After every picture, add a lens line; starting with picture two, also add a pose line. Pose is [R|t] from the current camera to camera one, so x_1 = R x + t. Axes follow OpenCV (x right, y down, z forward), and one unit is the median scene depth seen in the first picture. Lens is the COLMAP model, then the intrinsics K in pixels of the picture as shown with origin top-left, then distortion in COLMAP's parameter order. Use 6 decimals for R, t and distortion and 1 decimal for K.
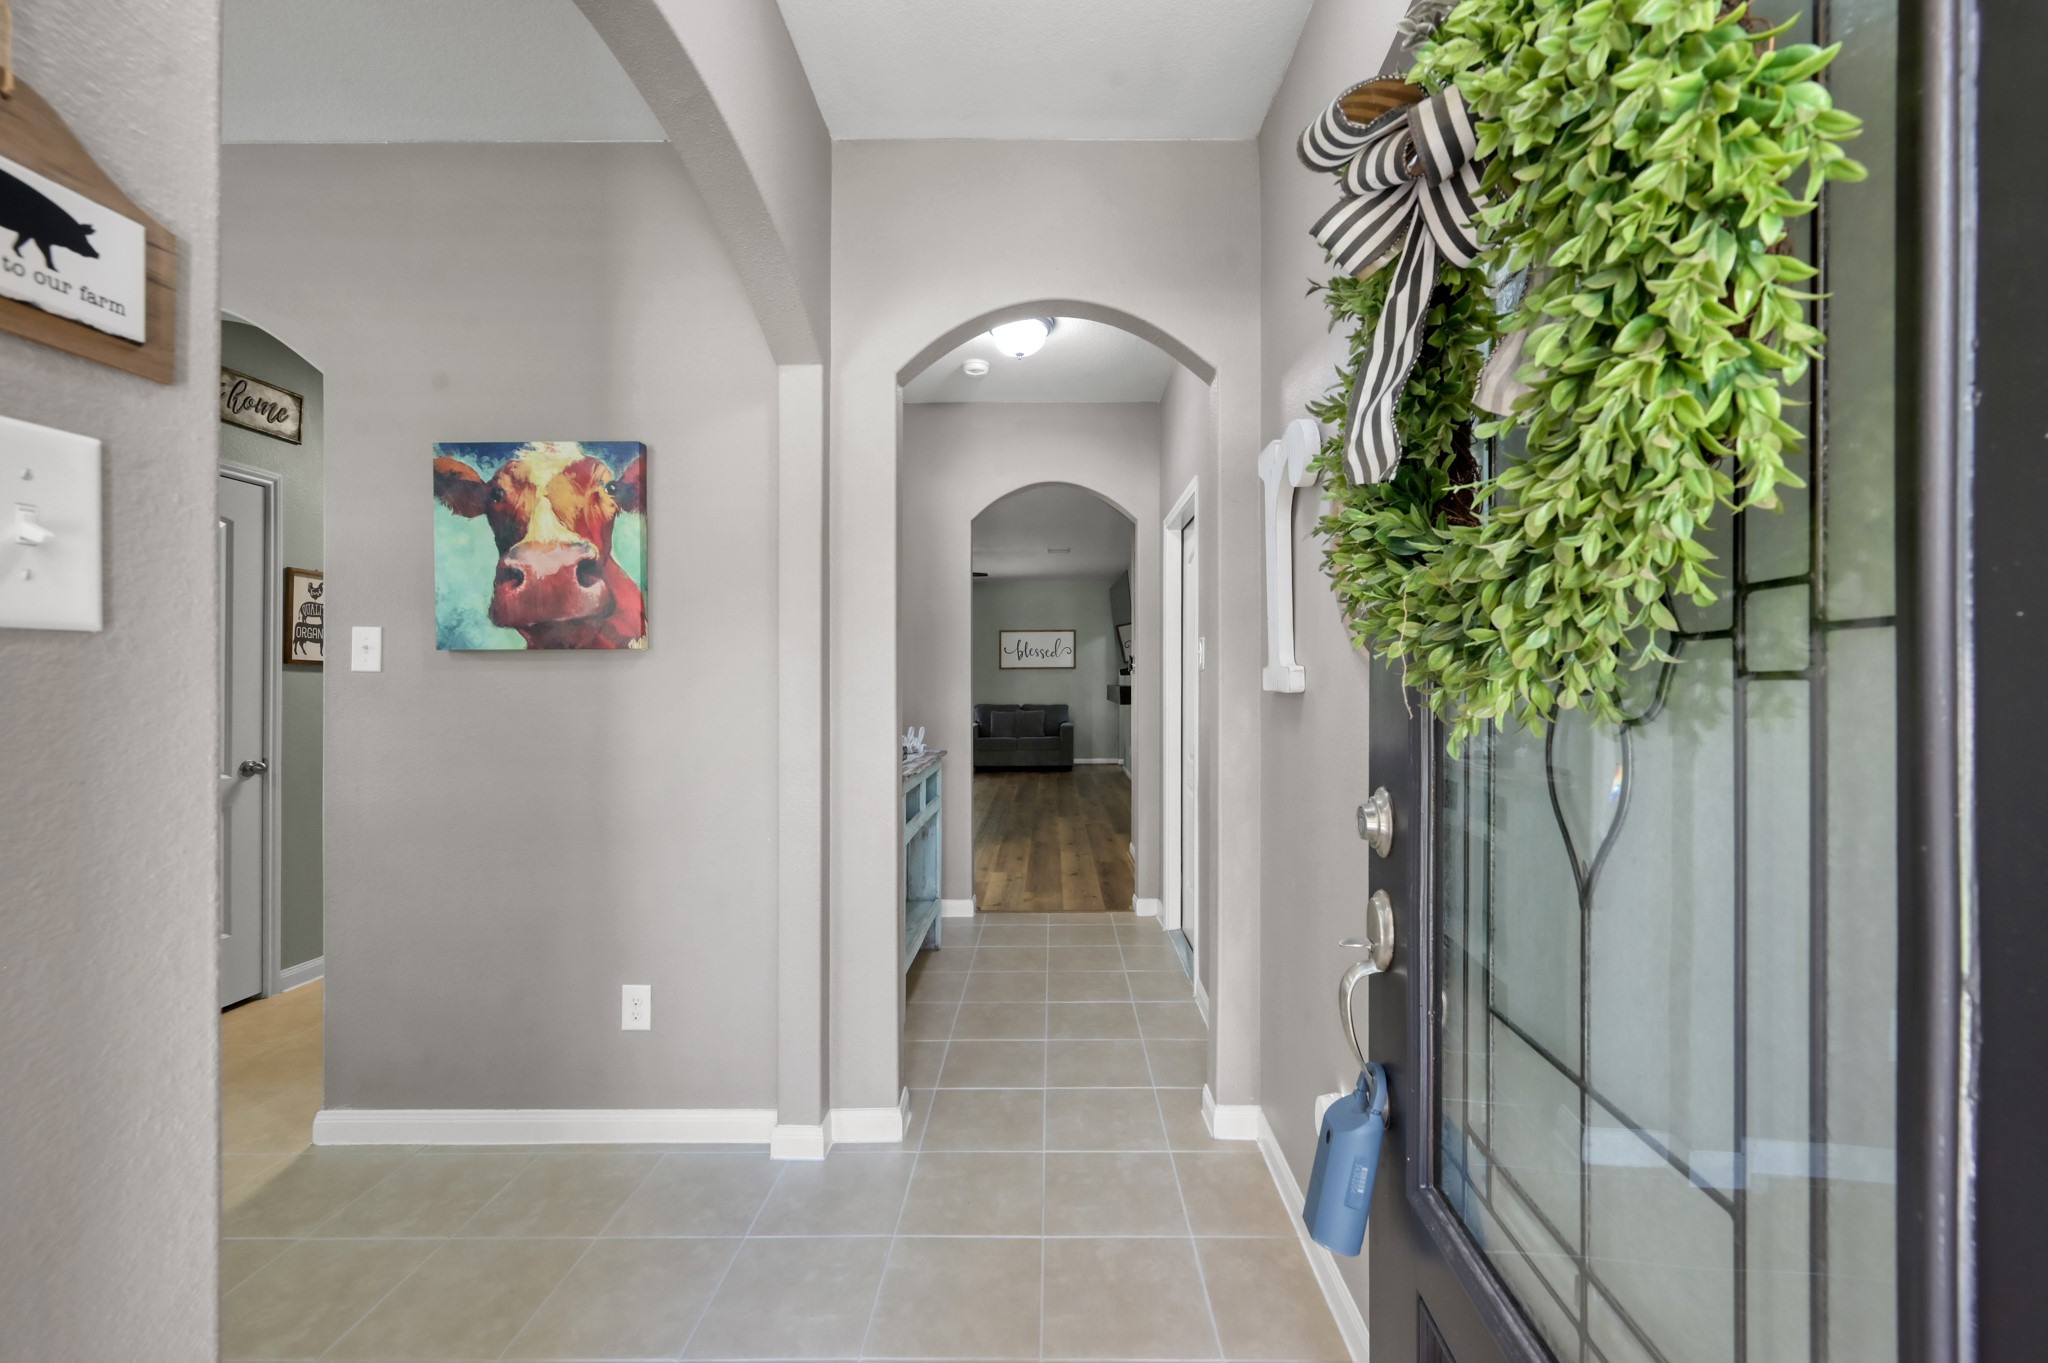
lens RADIAL K [[809.0, 0, 1028.6], [0, 809.0, 687.1], [0, 0, 1]] dist [0.002028, -0.000130]
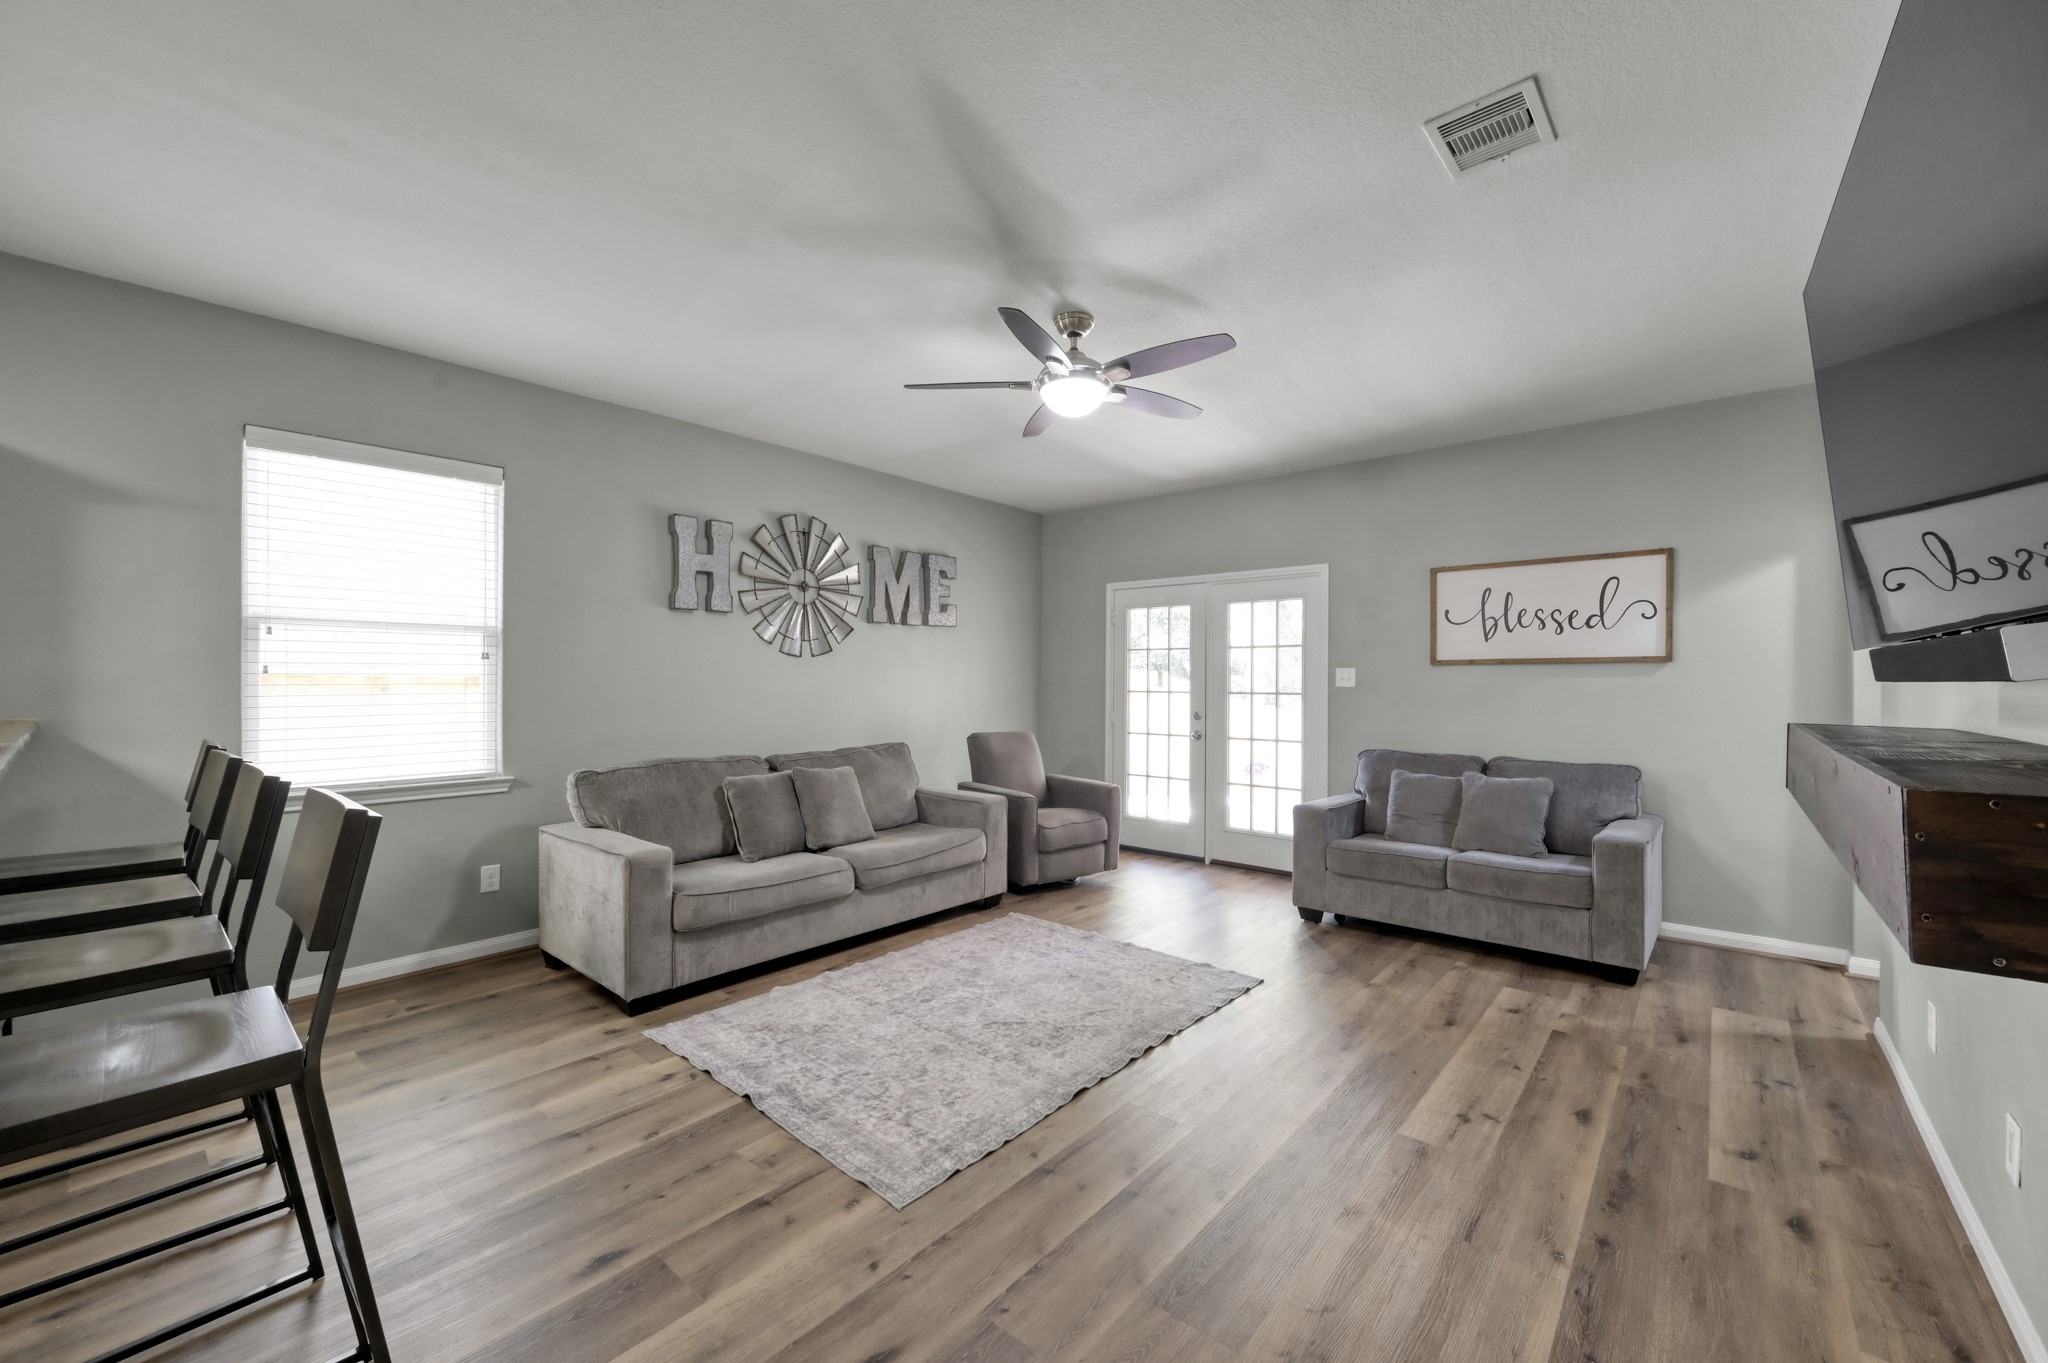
lens RADIAL K [[809.0, 0, 1025.2], [0, 809.0, 684.1], [0, 0, 1]] dist [0.002028, -0.000130]
pose [[0.763862, 0.003730, -0.645369, 0.432428], [-0.002840, 0.999993, 0.002418, -0.080940], [0.645373, -0.000015, 0.763867, 3.497443]]
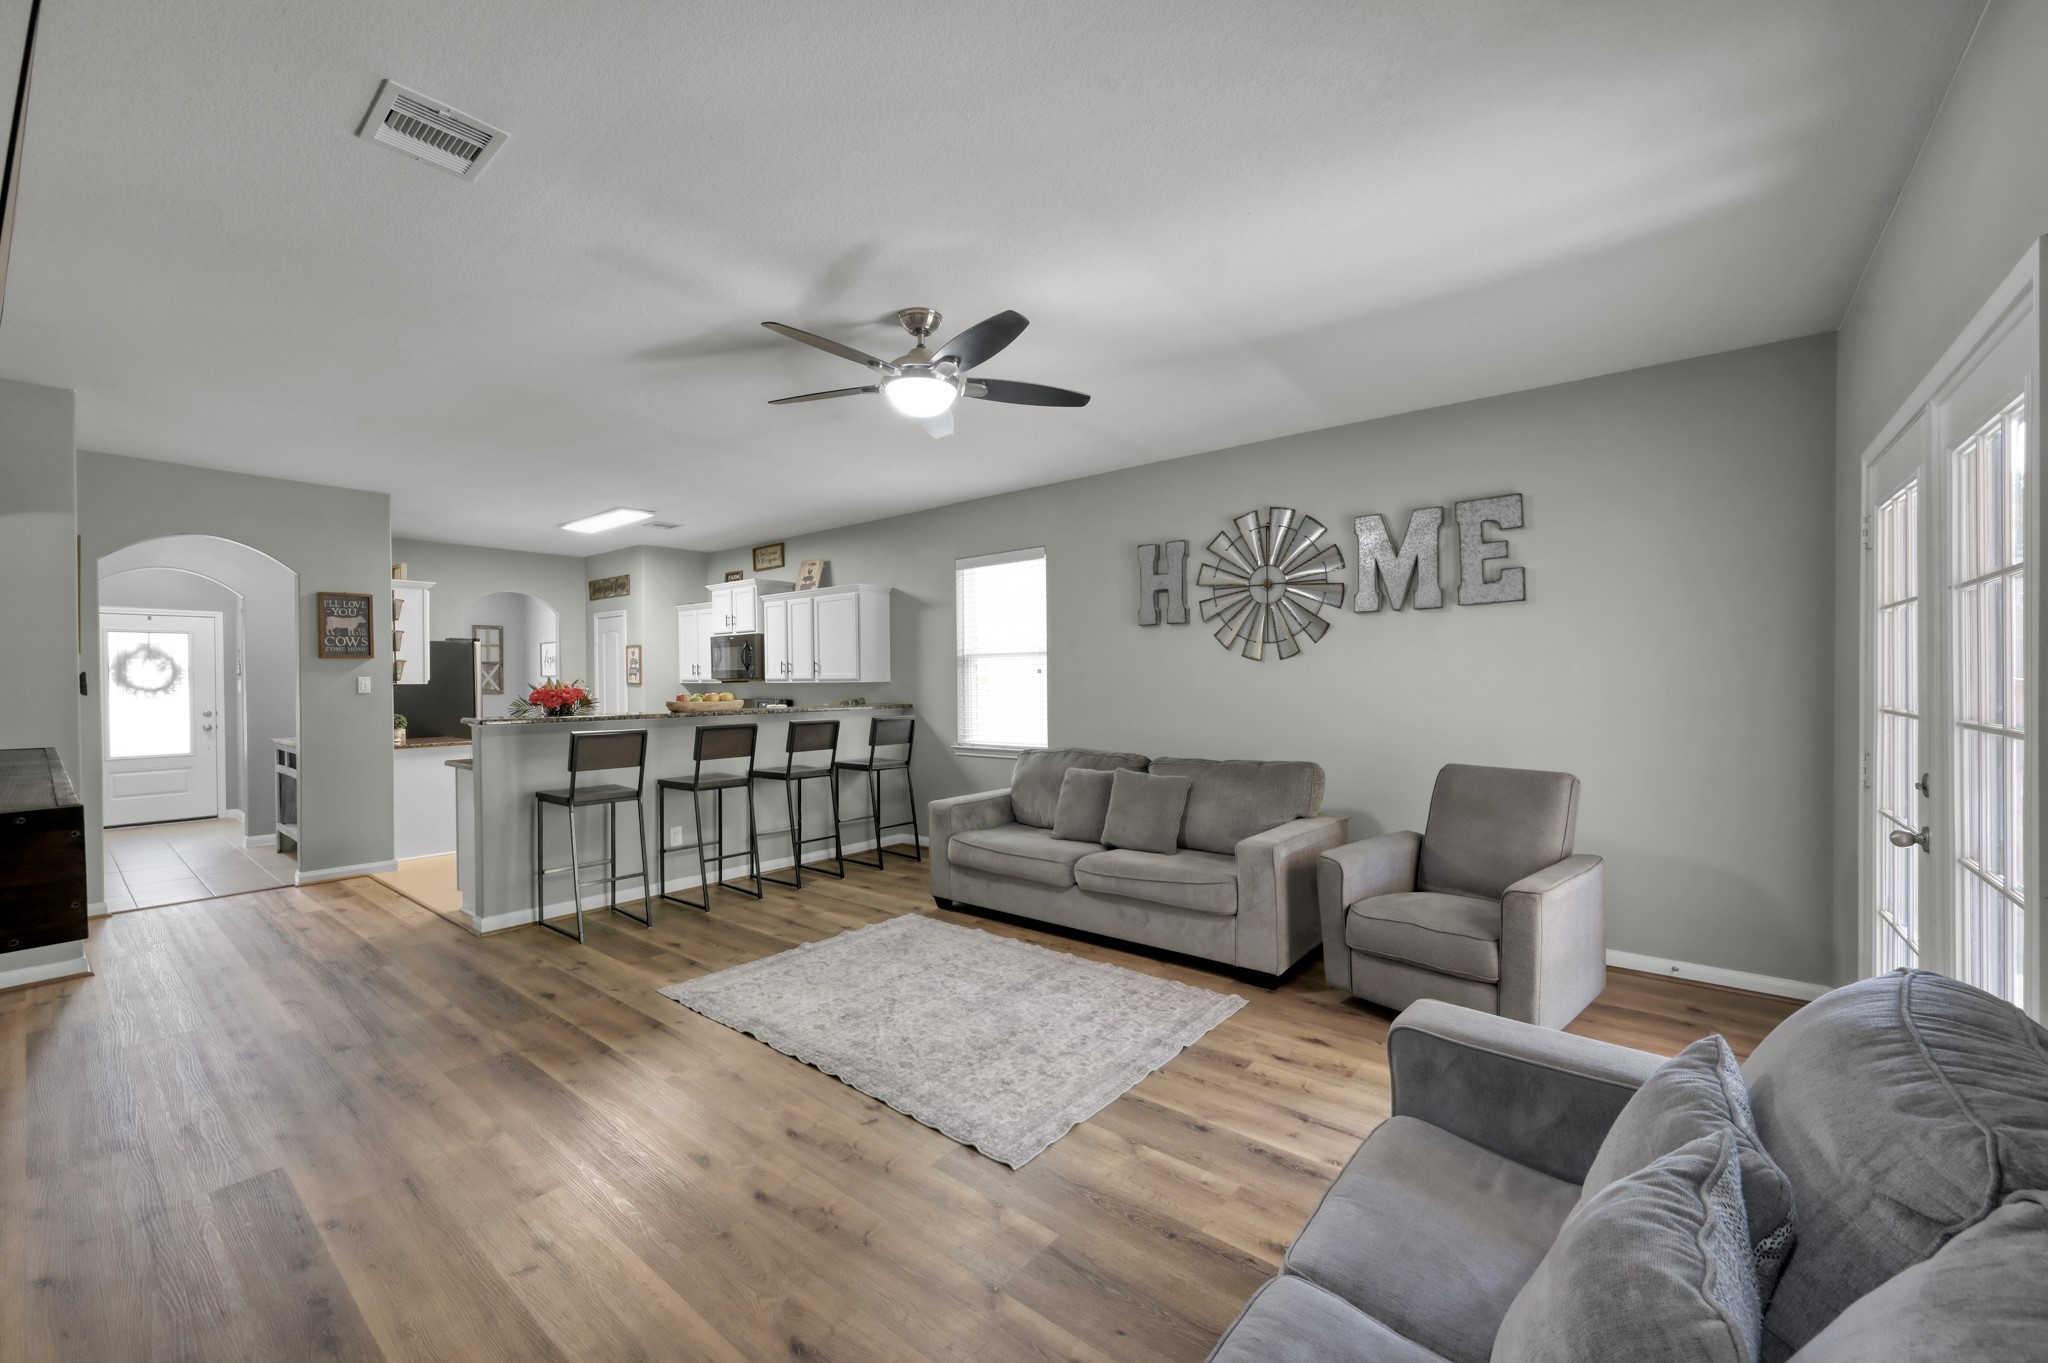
lens RADIAL K [[809.0, 0, 1034.2], [0, 809.0, 682.6], [0, 0, 1]] dist [0.002028, -0.000130]
pose [[-0.621320, 0.010181, -0.783490, 0.564435], [0.010984, 0.999931, 0.004283, -0.114316], [0.783480, -0.005945, -0.621389, 6.292723]]
